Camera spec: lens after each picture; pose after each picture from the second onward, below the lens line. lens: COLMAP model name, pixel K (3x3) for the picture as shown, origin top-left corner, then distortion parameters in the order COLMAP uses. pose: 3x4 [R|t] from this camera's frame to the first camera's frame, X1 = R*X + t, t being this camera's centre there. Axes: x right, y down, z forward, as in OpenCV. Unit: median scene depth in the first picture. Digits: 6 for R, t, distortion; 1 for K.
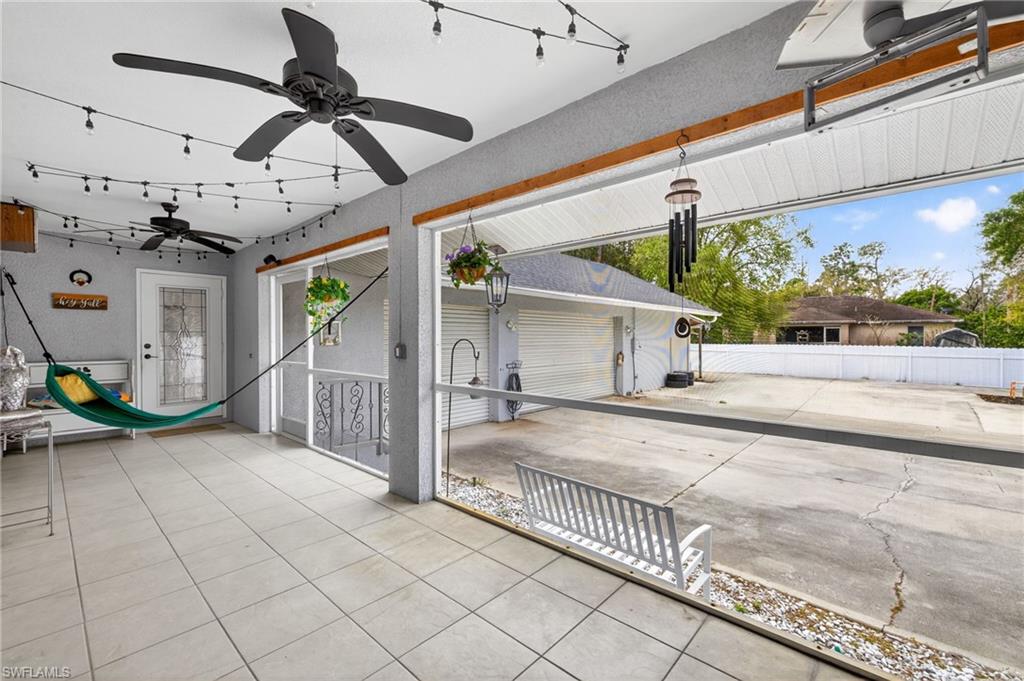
lens RADIAL K [[425.7, 0, 505.9], [0, 425.7, 339.0], [0, 0, 1]] dist [0.004513, -0.000357]
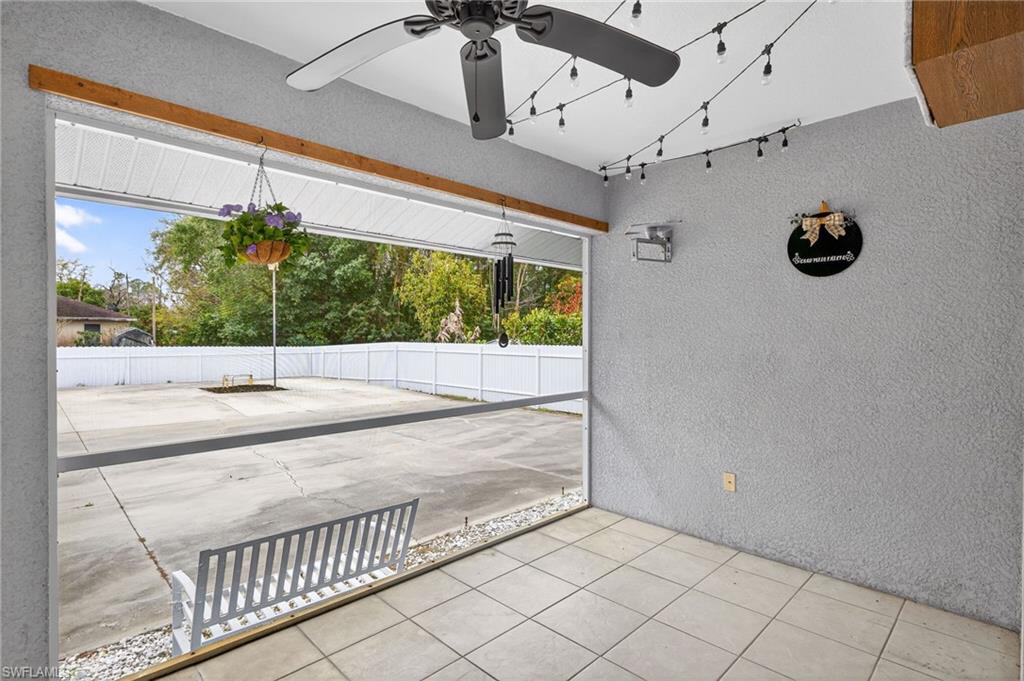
lens RADIAL K [[503.4, 0, 509.4], [0, 503.4, 338.3], [0, 0, 1]] dist [0.004348, 0.000242]
pose [[0.045350, -0.002952, 0.998967, -0.426263], [0.001061, 0.999995, 0.002907, -0.013212], [-0.998971, 0.000928, 0.045353, 0.320294]]
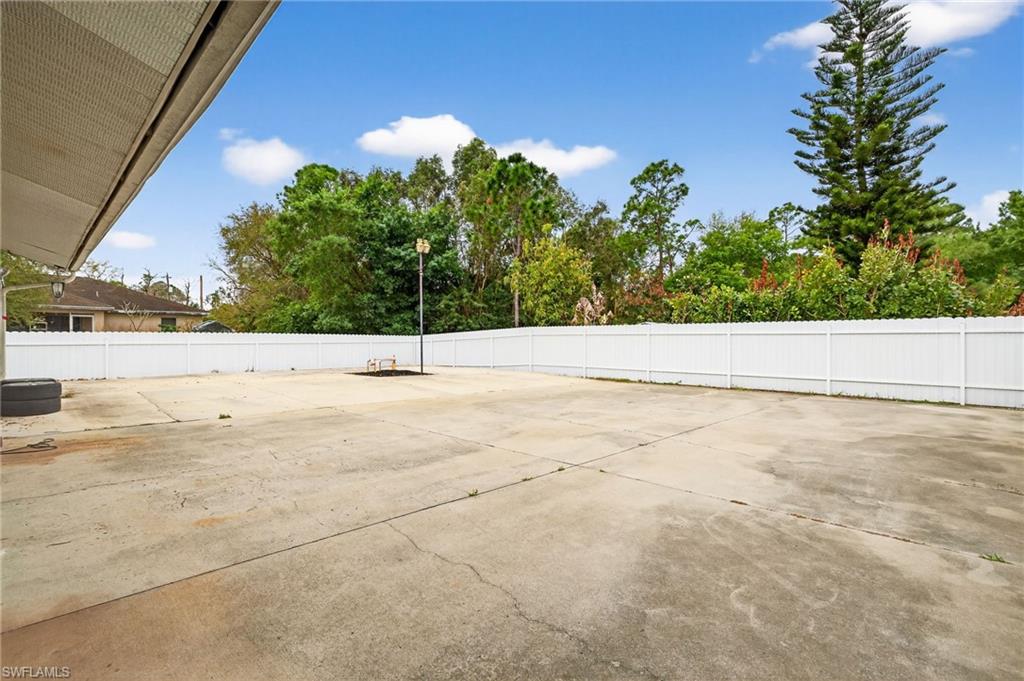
lens RADIAL K [[479.6, 0, 509.0], [0, 479.6, 341.2], [0, 0, 1]] dist [0.009907, -0.001696]
pose [[0.029838, -0.005703, 0.999538, -0.277711], [0.006593, 0.999963, 0.005509, 0.103666], [-0.999533, 0.006425, 0.029875, 1.337731]]
